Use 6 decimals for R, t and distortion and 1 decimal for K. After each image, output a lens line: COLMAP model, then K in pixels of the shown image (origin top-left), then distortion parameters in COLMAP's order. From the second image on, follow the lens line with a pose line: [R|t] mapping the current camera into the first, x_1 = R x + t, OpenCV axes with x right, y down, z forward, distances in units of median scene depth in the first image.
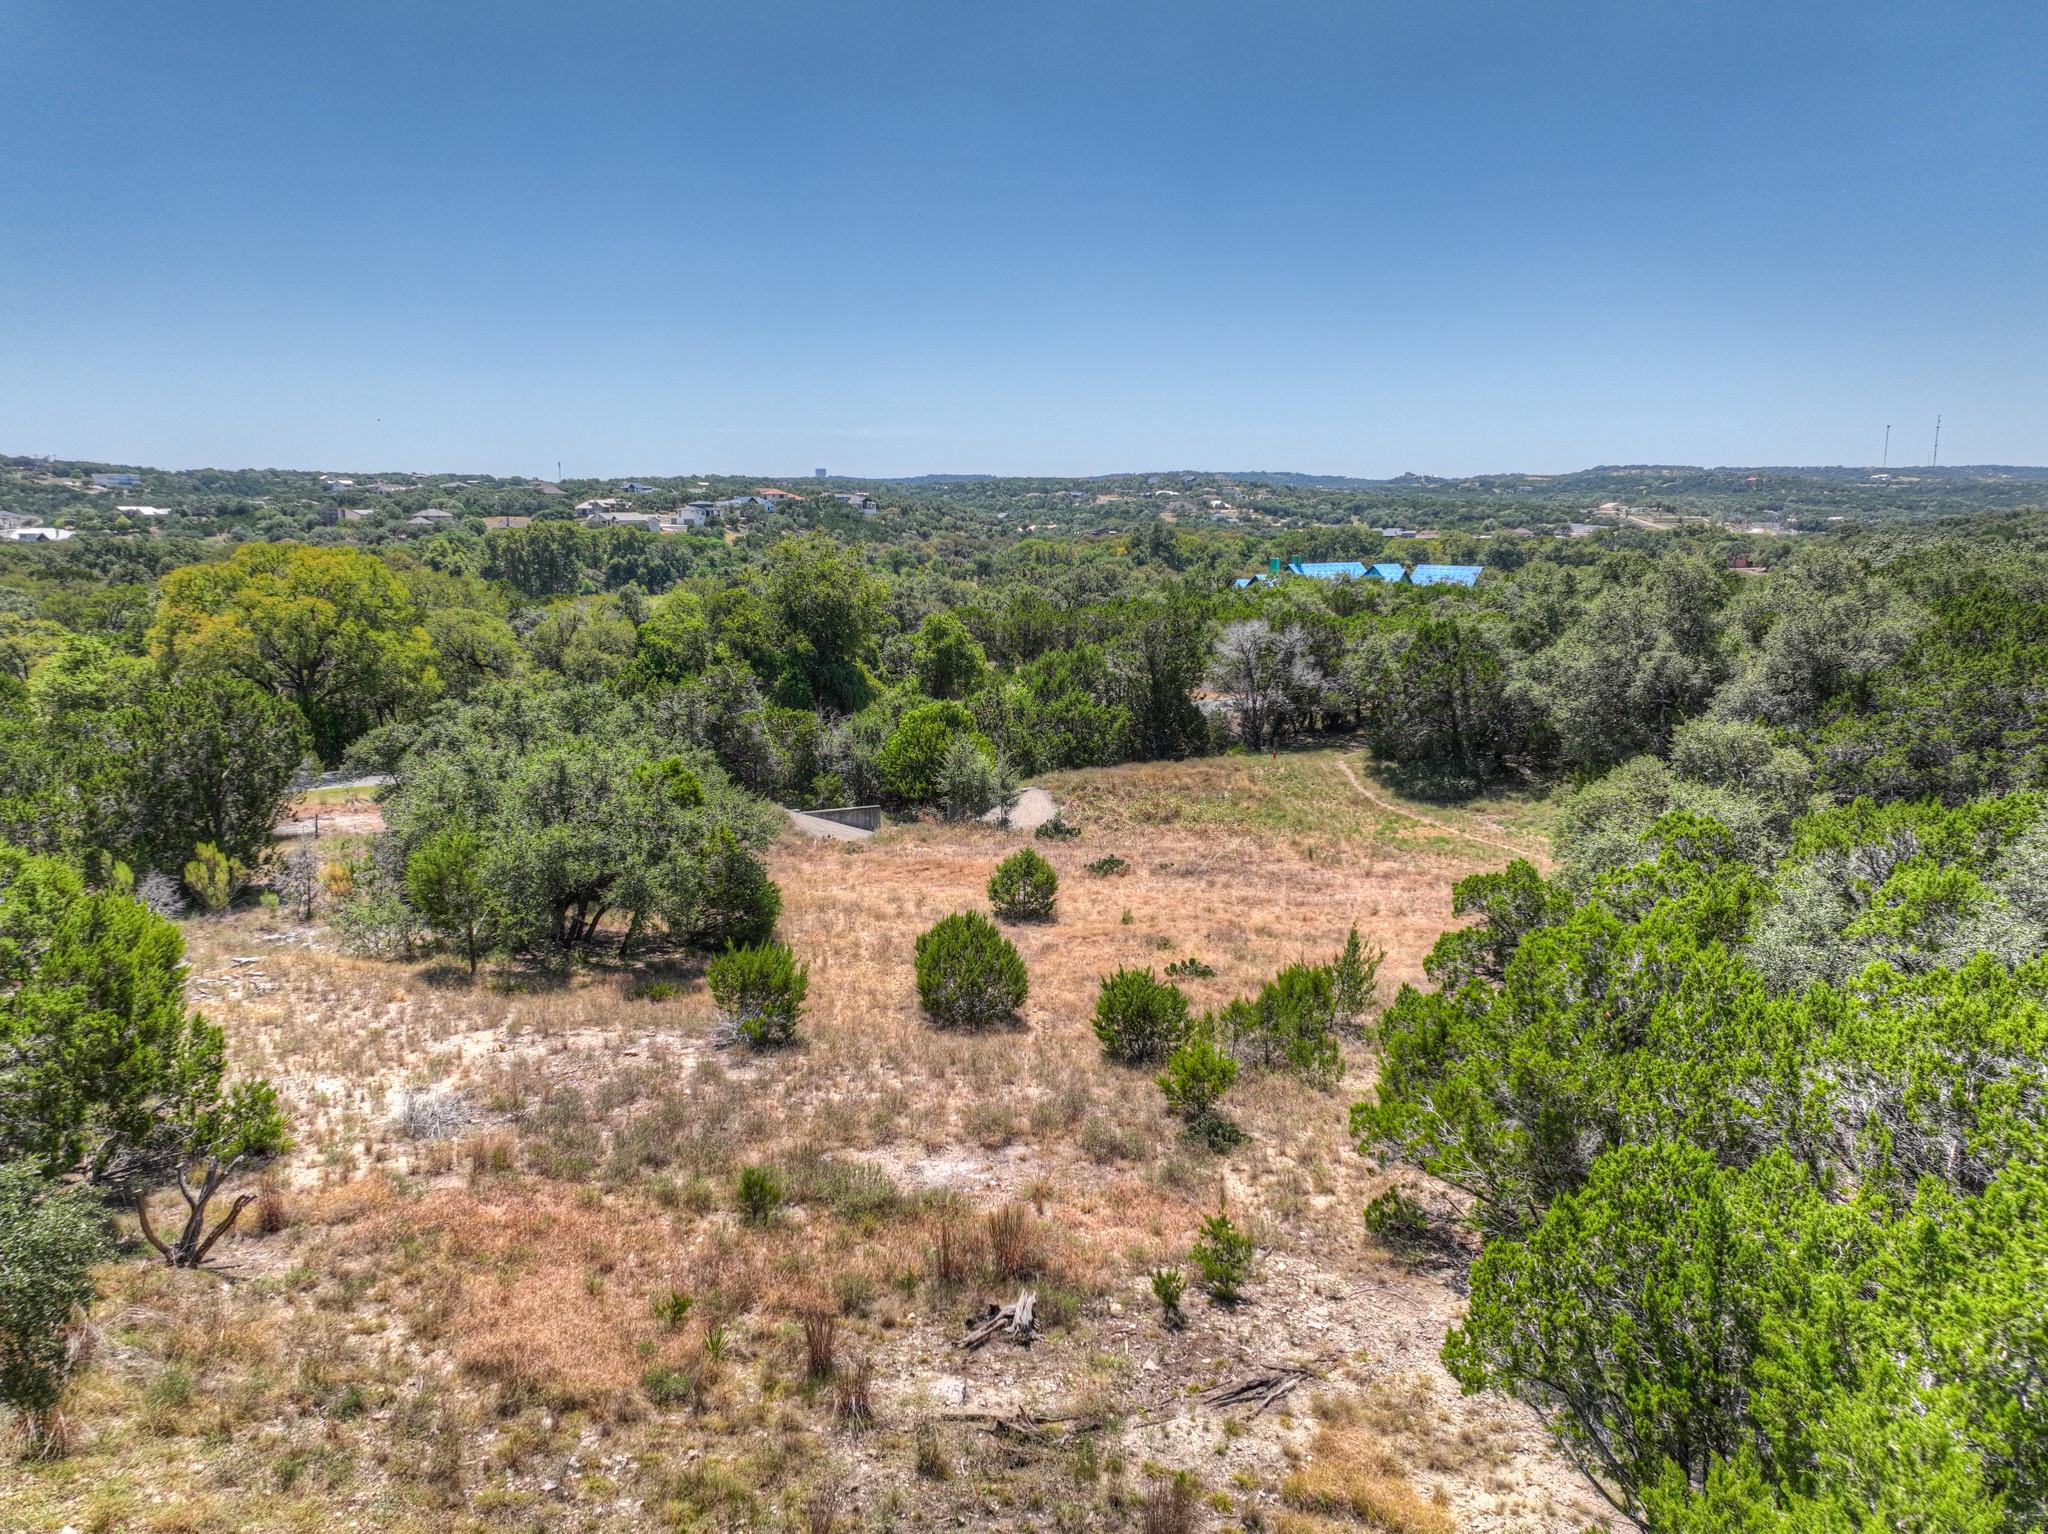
lens RADIAL K [[1437.3, 0, 1024.1], [0, 1437.3, 768.9], [0, 0, 1]] dist [-0.005175, 0.024574]
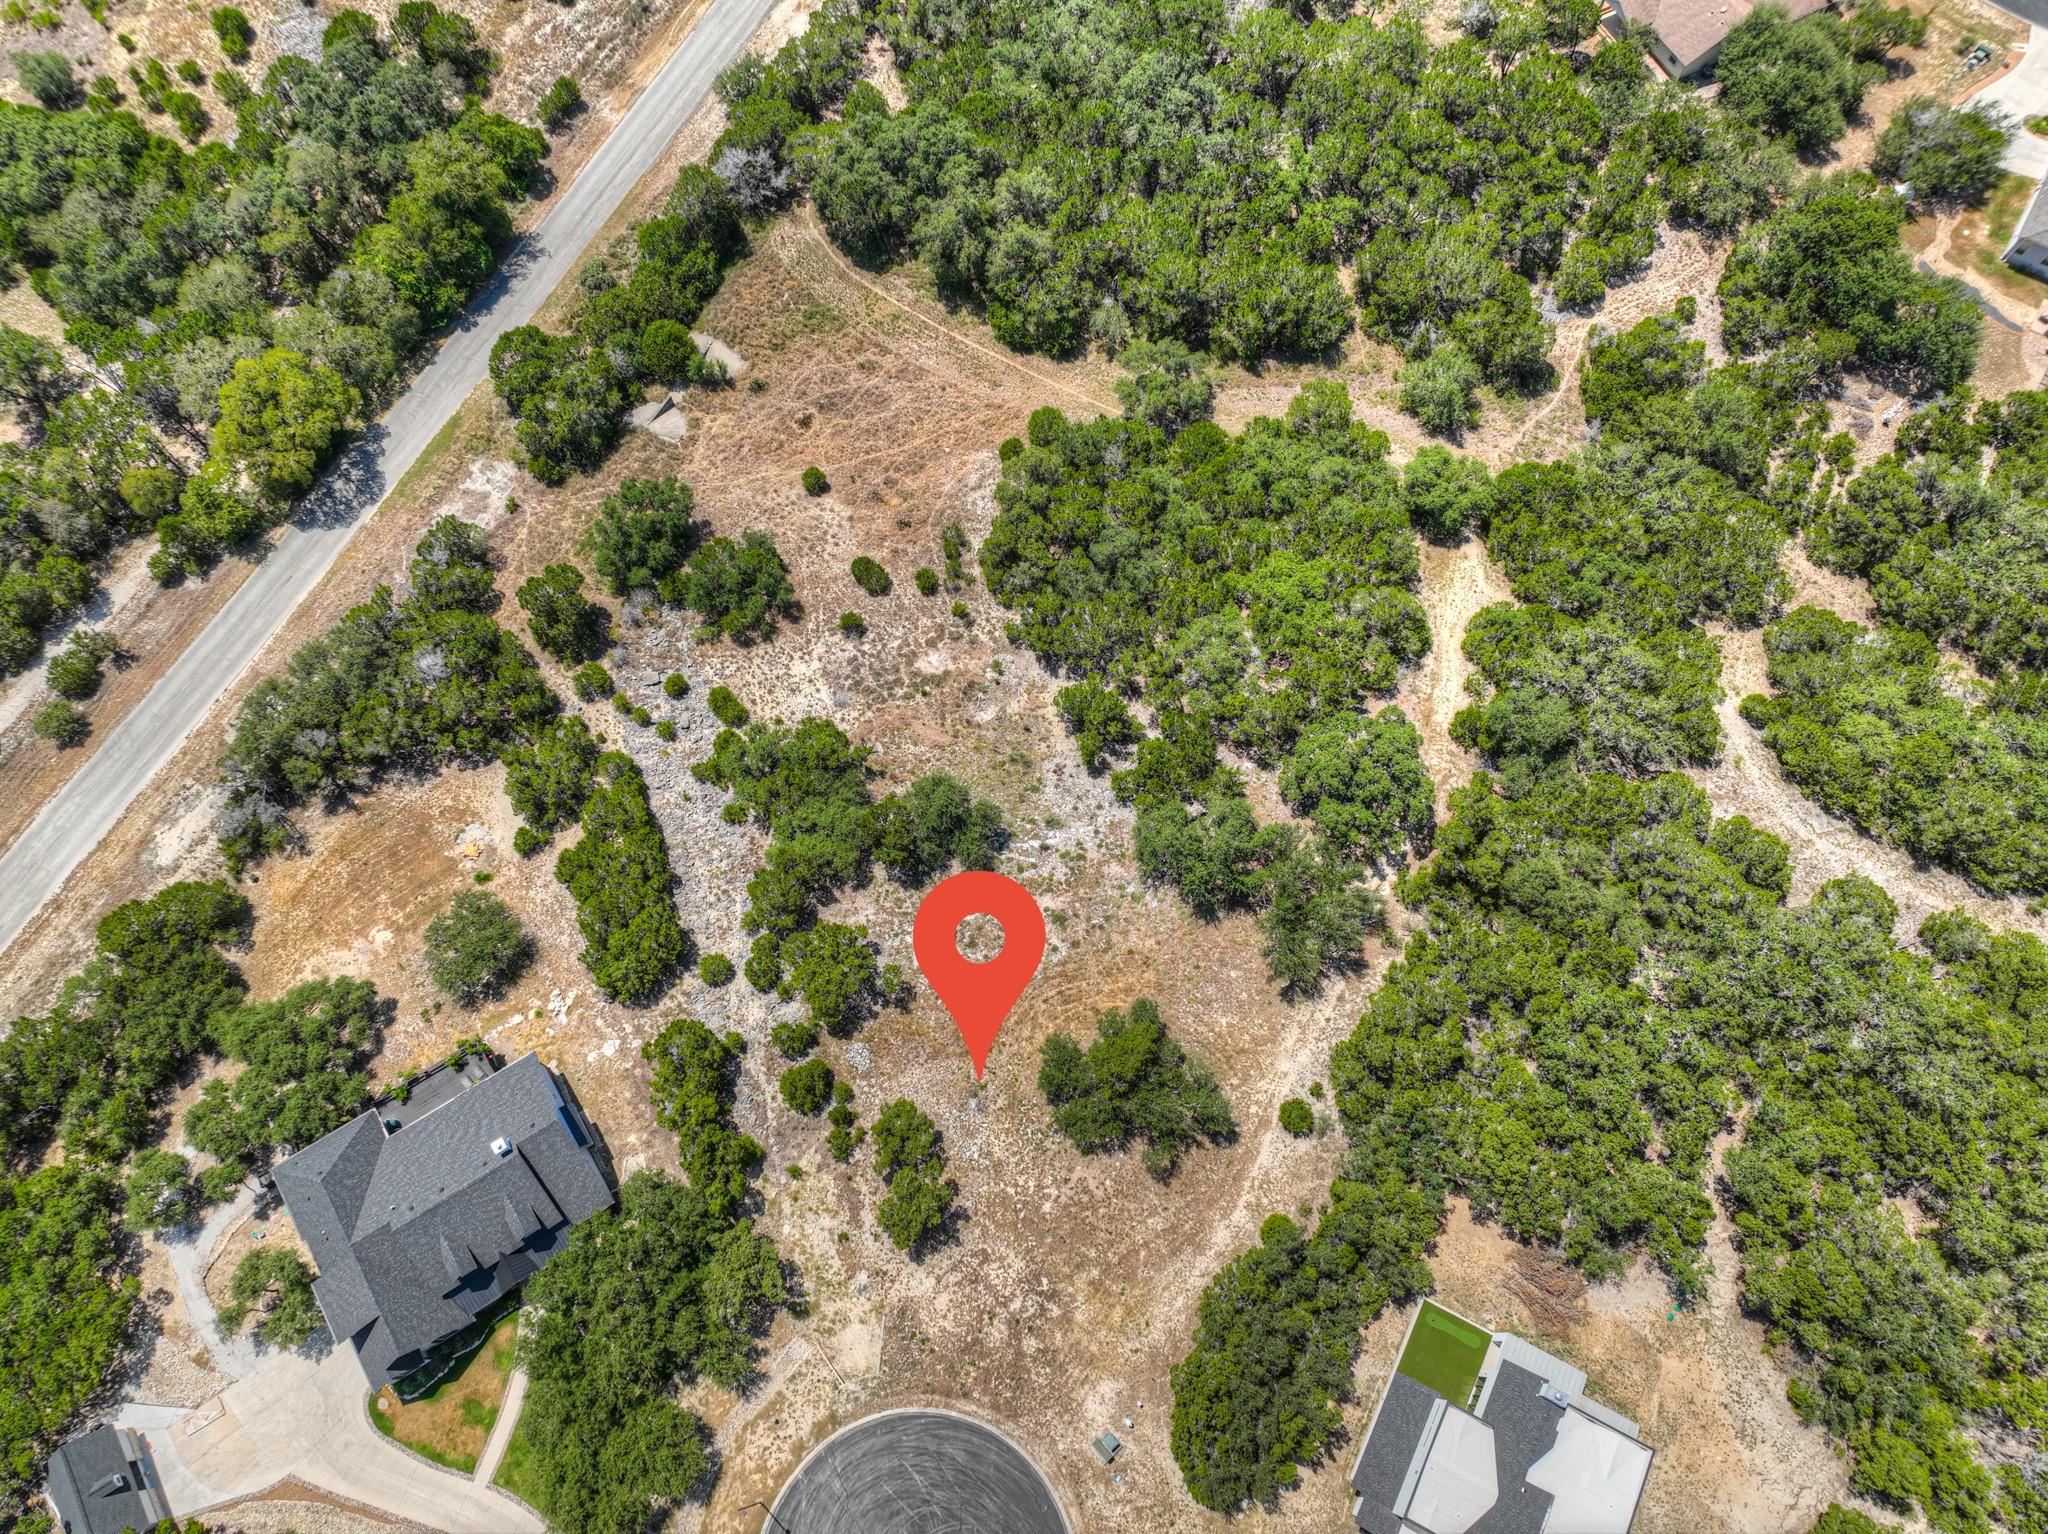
lens RADIAL K [[1437.3, 0, 1029.3], [0, 1437.3, 763.5], [0, 0, 1]] dist [-0.005175, 0.024574]
pose [[0.819211, -0.530203, 0.218581, -0.422745], [0.088189, 0.493073, 0.865507, -1.530513], [-0.566671, -0.689756, 0.450689, -0.696994]]
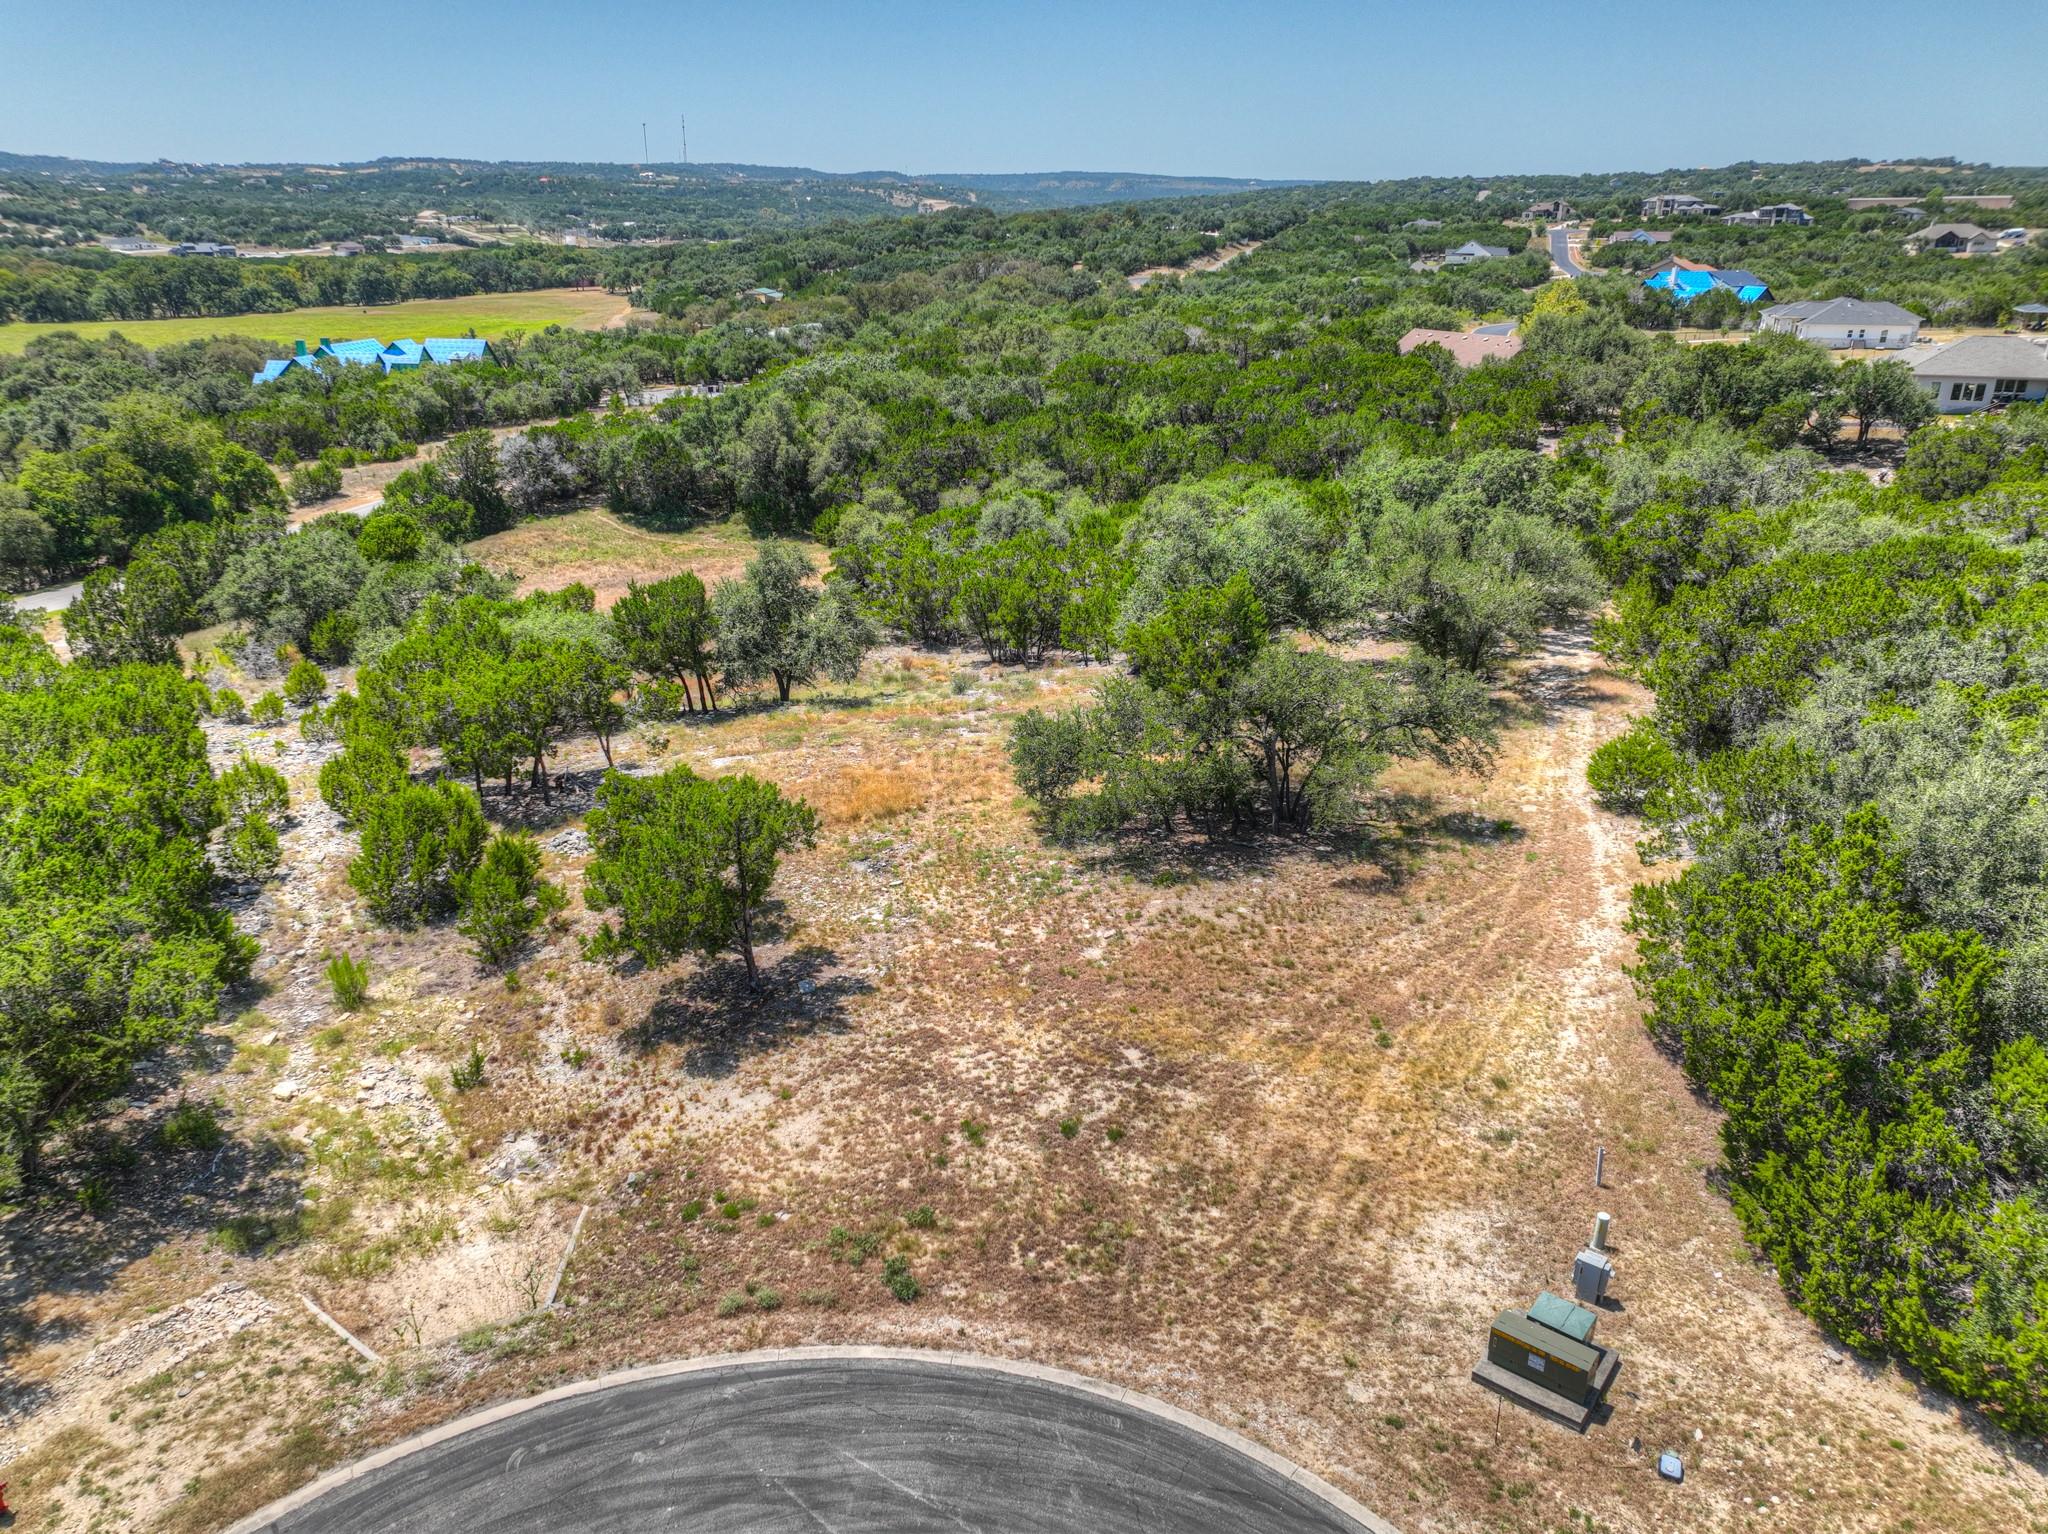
lens RADIAL K [[1437.3, 0, 1026.0], [0, 1437.3, 765.4], [0, 0, 1]] dist [-0.005175, 0.024574]
pose [[0.716284, -0.252207, 0.650637, -0.686578], [0.119728, 0.962992, 0.241477, -0.081835], [-0.687461, -0.095066, 0.719972, -0.704287]]
